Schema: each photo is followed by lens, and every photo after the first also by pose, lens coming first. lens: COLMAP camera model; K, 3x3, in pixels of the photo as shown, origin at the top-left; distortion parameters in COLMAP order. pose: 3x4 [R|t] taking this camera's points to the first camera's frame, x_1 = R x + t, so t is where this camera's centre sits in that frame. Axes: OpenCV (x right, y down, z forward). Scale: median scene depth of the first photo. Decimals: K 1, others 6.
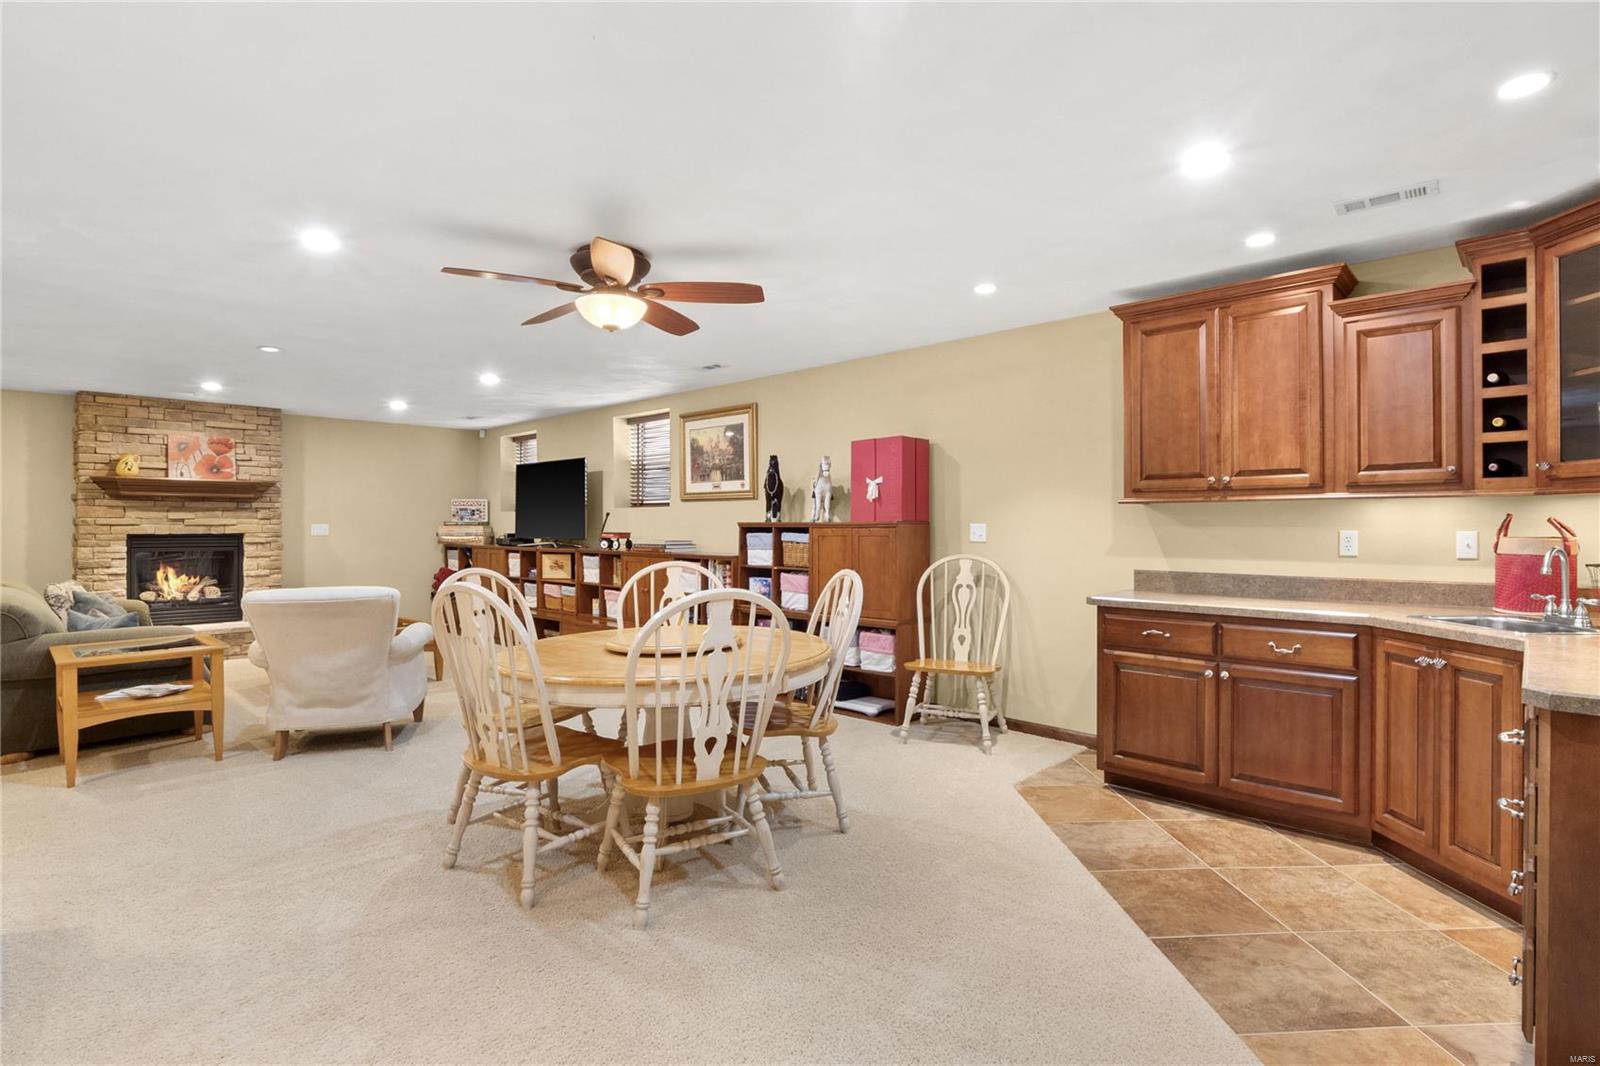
lens RADIAL K [[782.5, 0, 796.2], [0, 782.5, 532.7], [0, 0, 1]] dist [0.001214, 0.000191]
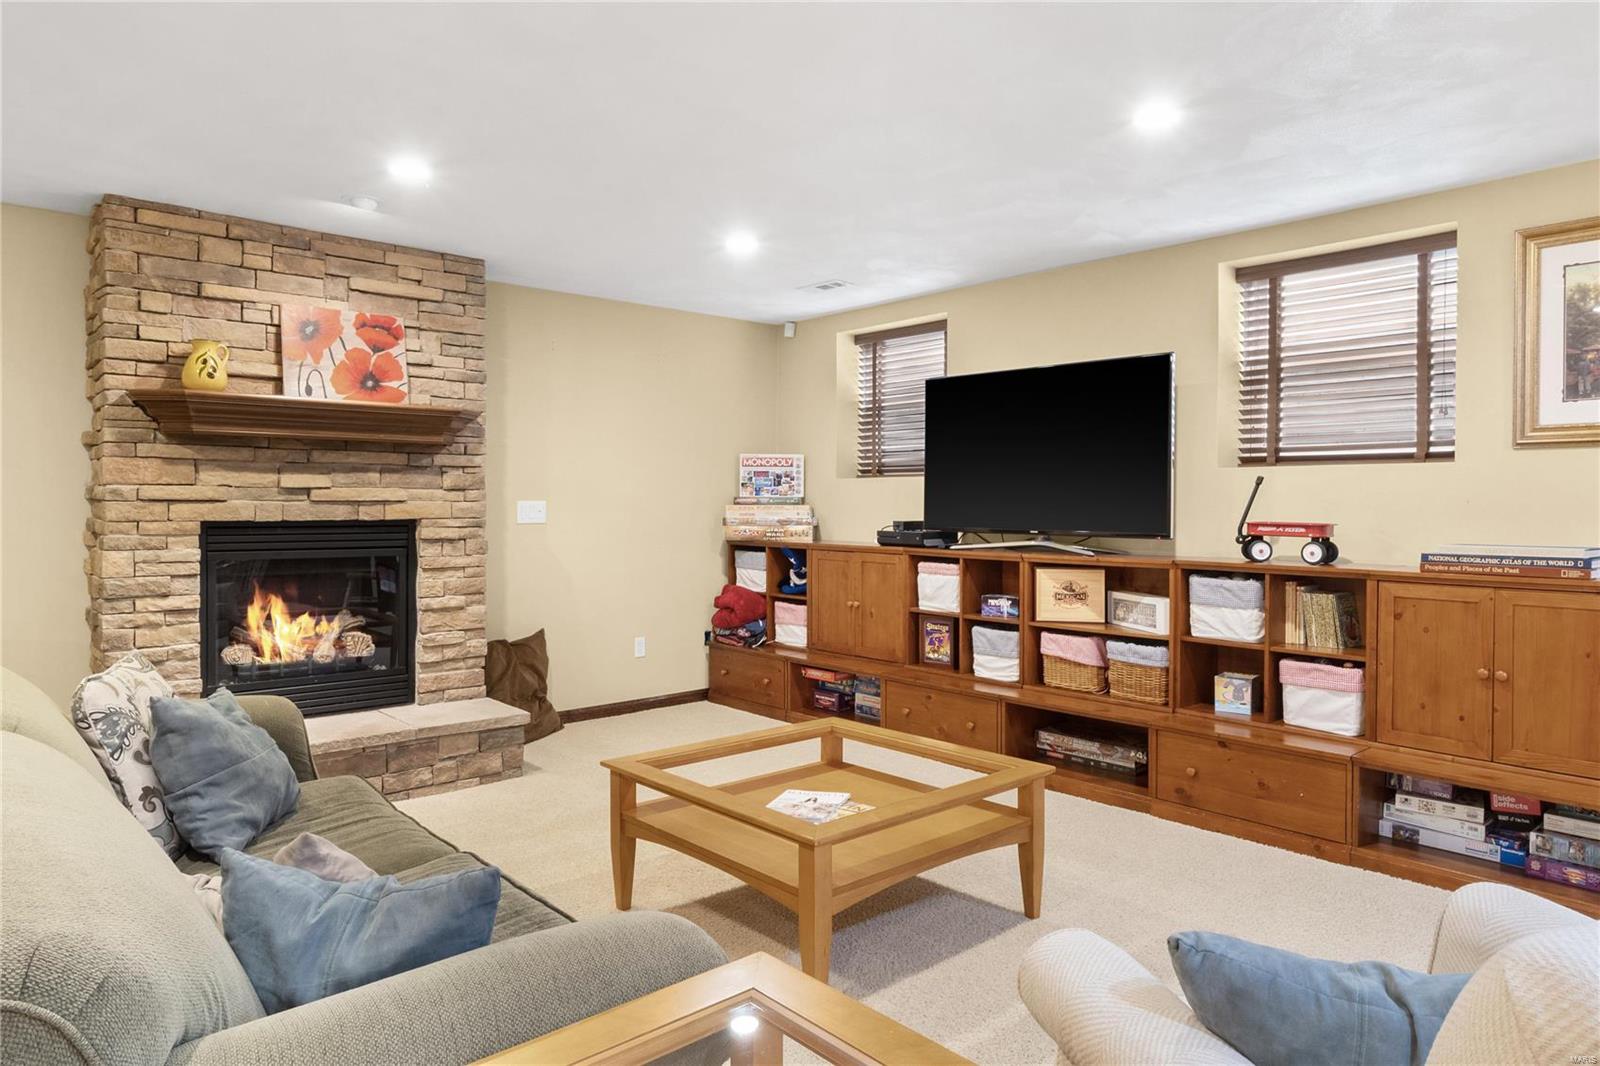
lens RADIAL K [[997.6, 0, 803.2], [0, 997.6, 522.2], [0, 0, 1]] dist [0.015031, -0.002035]
pose [[0.997276, 0.006029, -0.073511, -0.445843], [-0.005347, 0.999941, 0.009474, -0.004659], [0.073564, -0.009056, 0.997249, 0.430545]]
